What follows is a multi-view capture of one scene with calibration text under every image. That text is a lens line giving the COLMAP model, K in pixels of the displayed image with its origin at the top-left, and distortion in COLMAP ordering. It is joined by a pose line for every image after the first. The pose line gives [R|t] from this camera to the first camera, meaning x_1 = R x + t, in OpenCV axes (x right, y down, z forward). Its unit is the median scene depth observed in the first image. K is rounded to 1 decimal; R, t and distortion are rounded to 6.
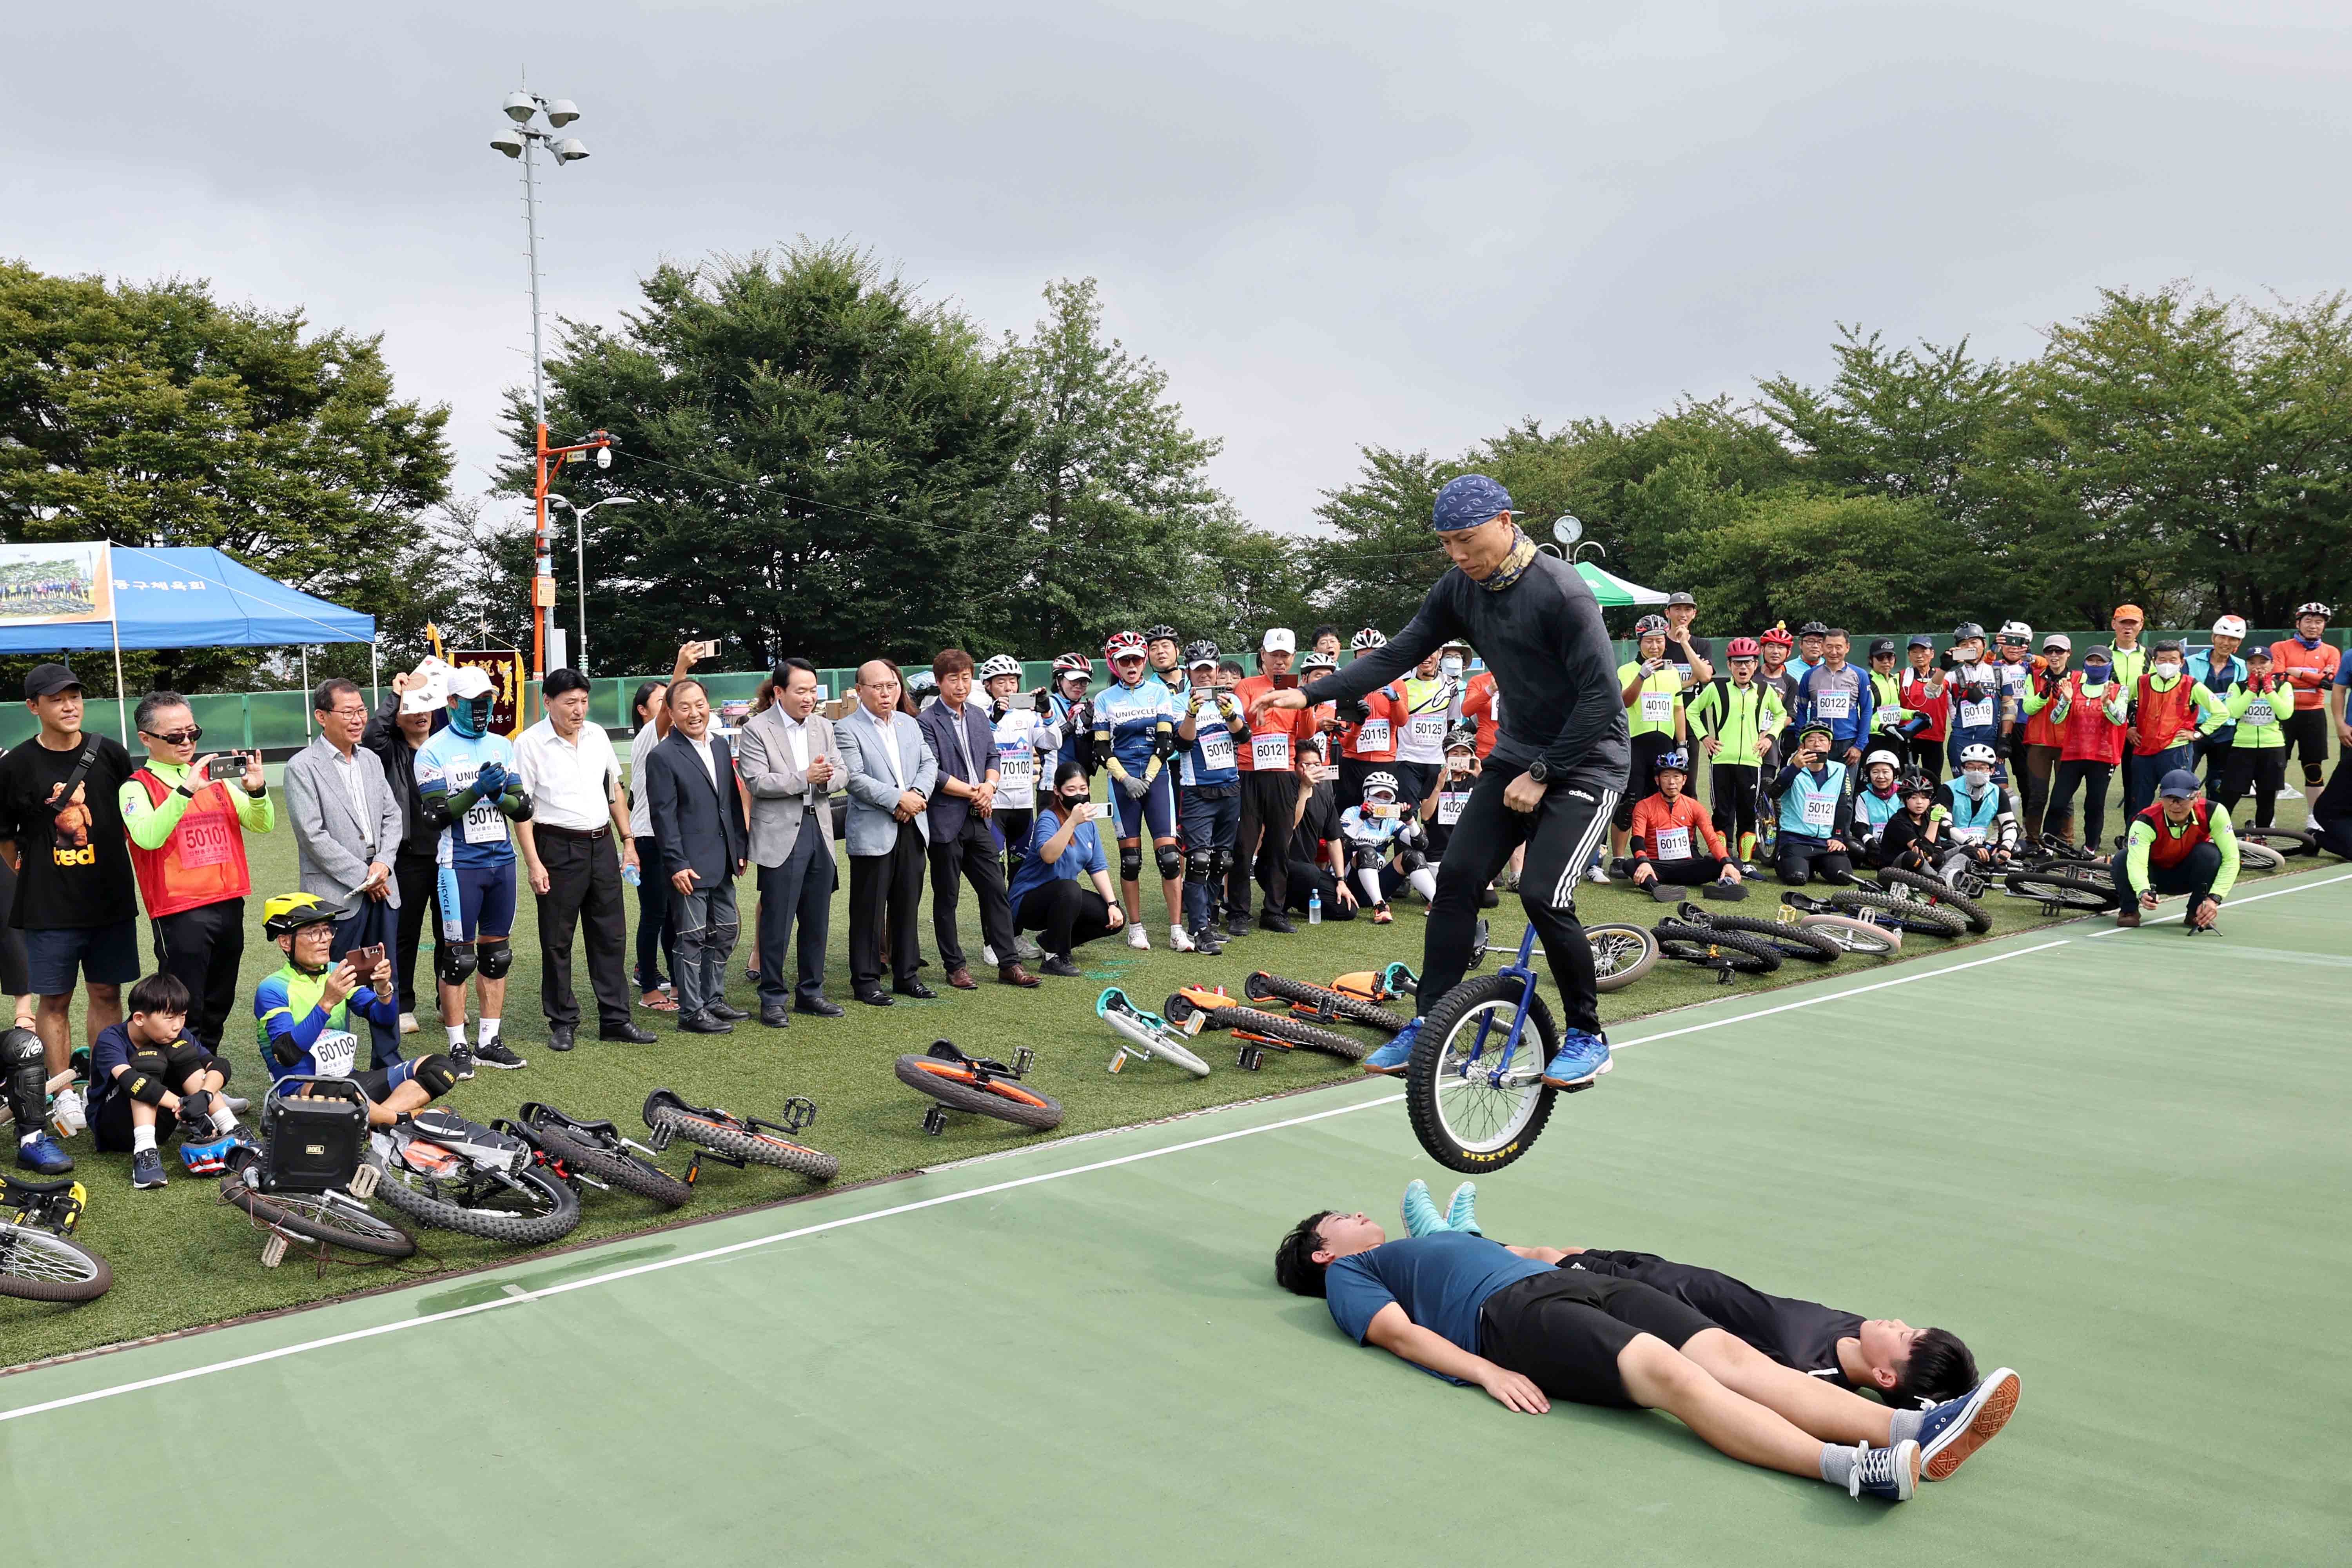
lens RADIAL K [[2414.1, 0, 1176.0], [0, 2414.1, 784.0], [0, 0, 1]] dist [-0.001350, 0.001125]
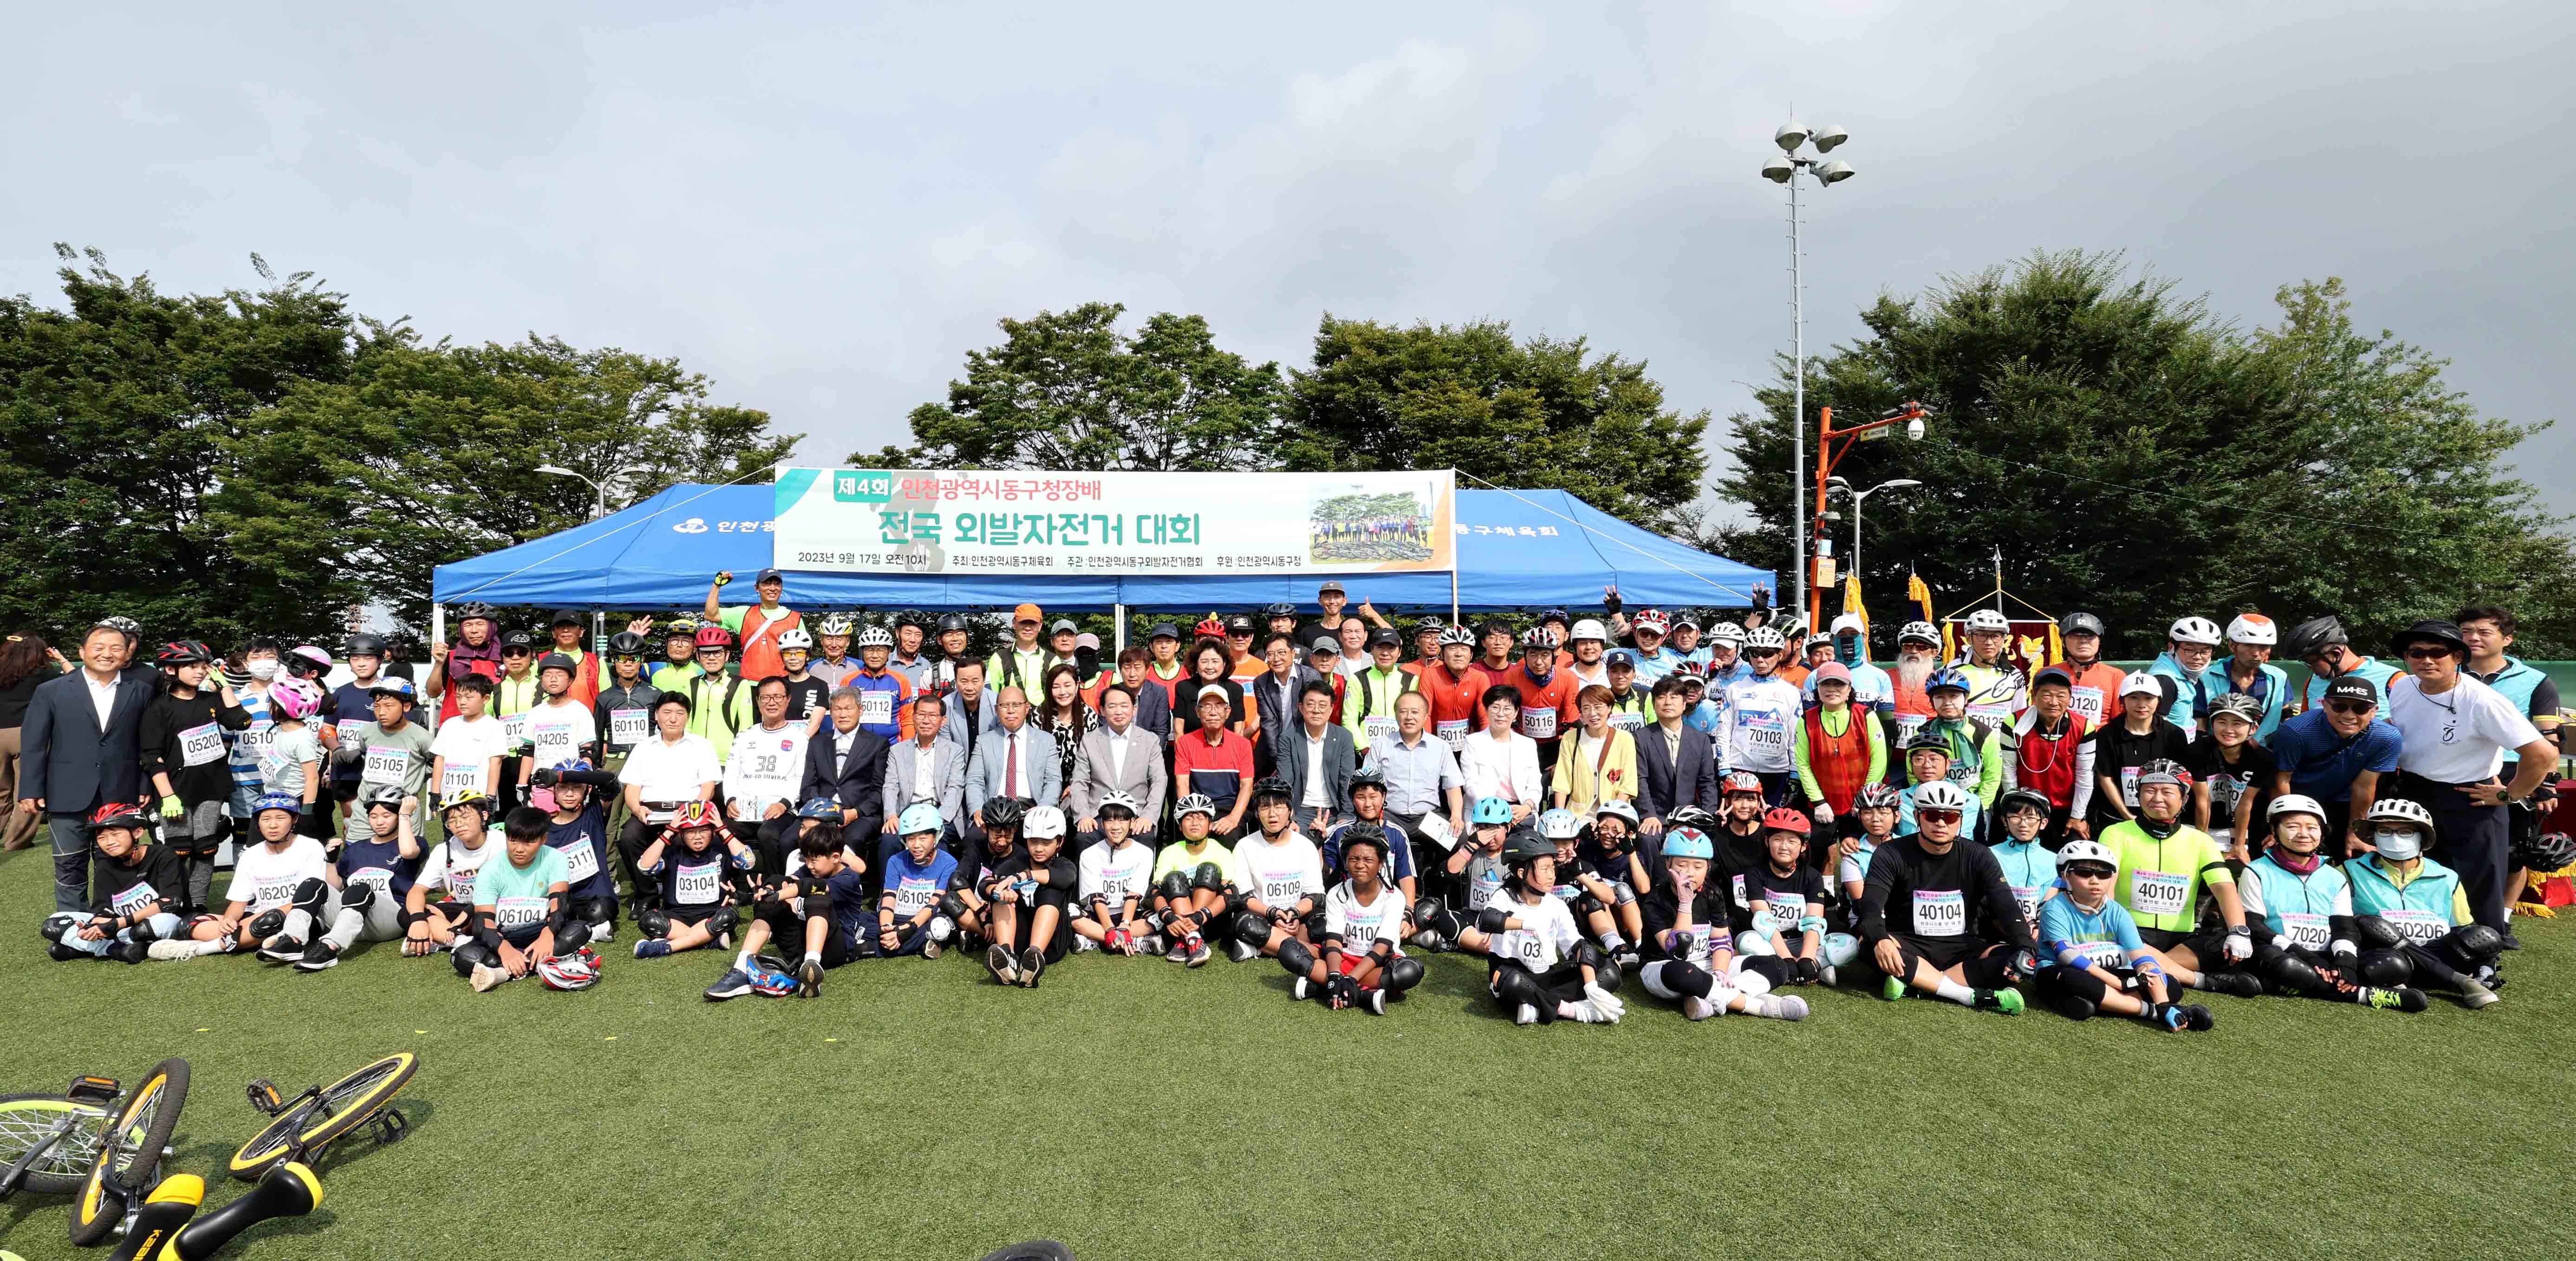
lens RADIAL K [[1173.1, 0, 1209.8], [0, 1173.1, 645.0], [0, 0, 1]] dist [-0.057491, 0.016237]
pose [[0.838238, 0.032196, -0.544353, -0.199560], [-0.057732, 0.997885, -0.029879, -0.018634], [0.542239, 0.056472, 0.838324, 0.427263]]
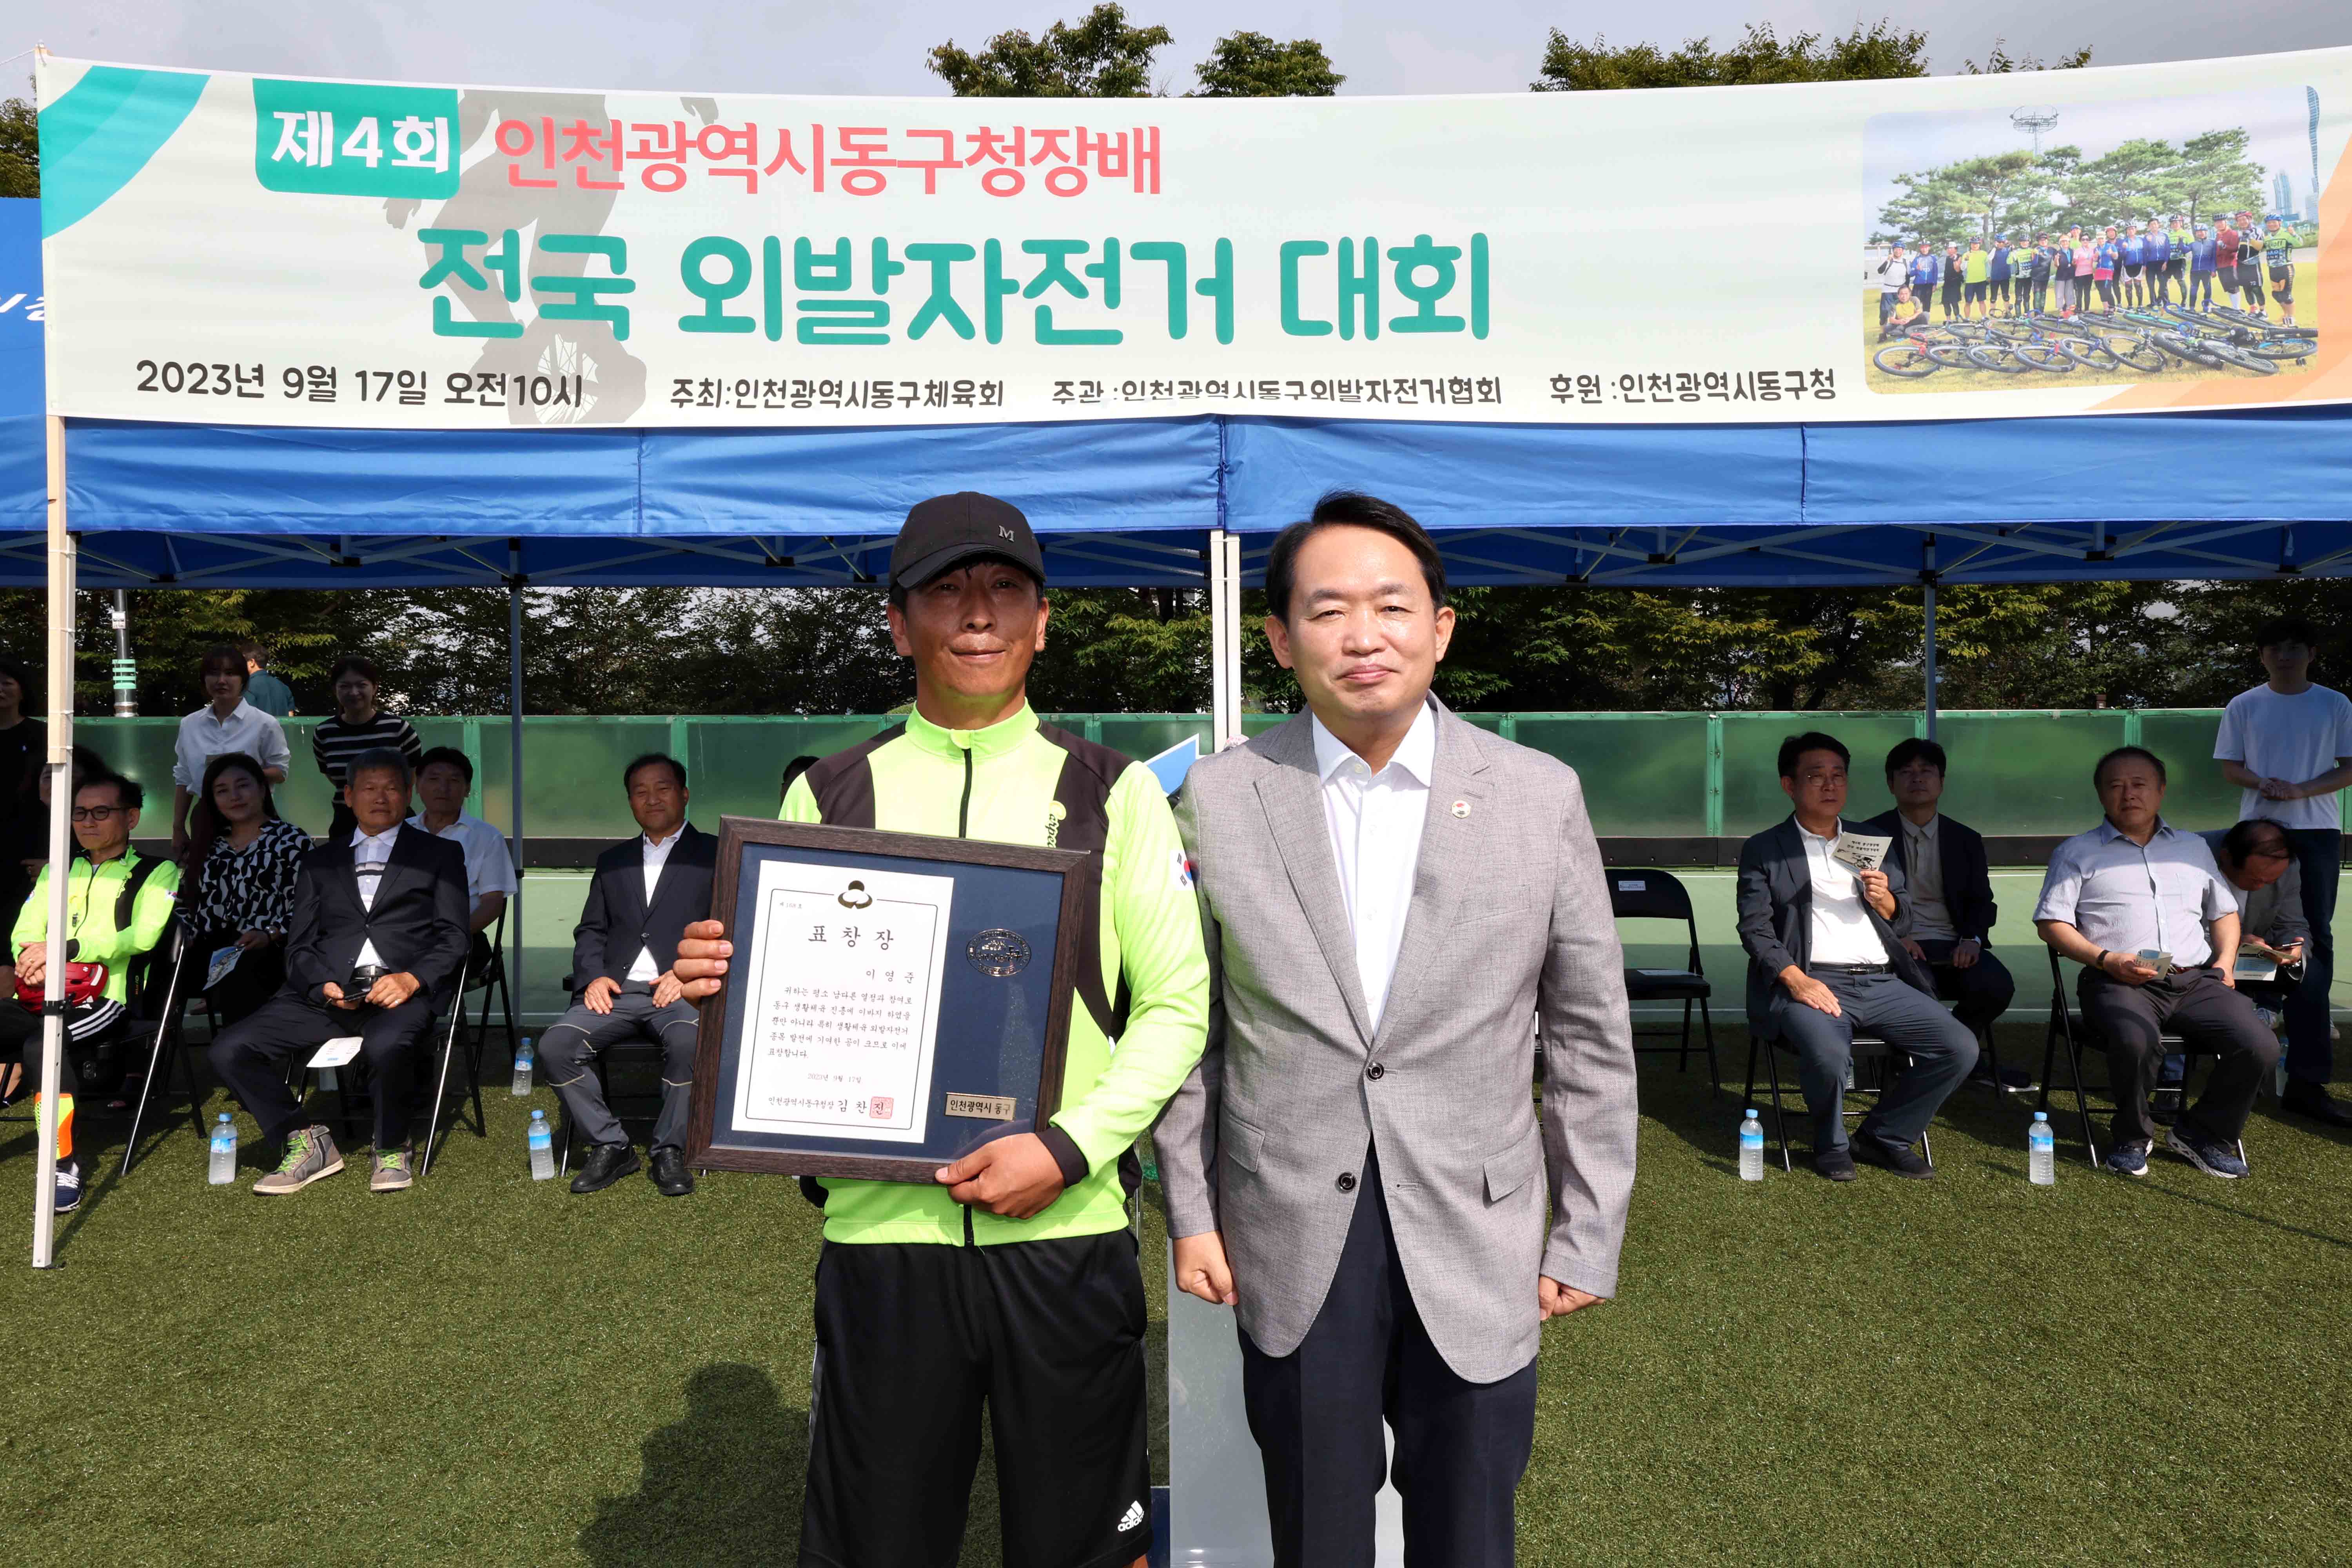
lens RADIAL K [[1703.9, 0, 1264.9], [0, 1703.9, 711.0], [0, 0, 1]] dist [0.064436, 0.009896]
pose [[0.807899, 0.041308, -0.587871, -0.296110], [-0.054597, 0.998497, -0.004870, -0.022530], [0.586787, 0.036030, 0.808940, 0.553558]]
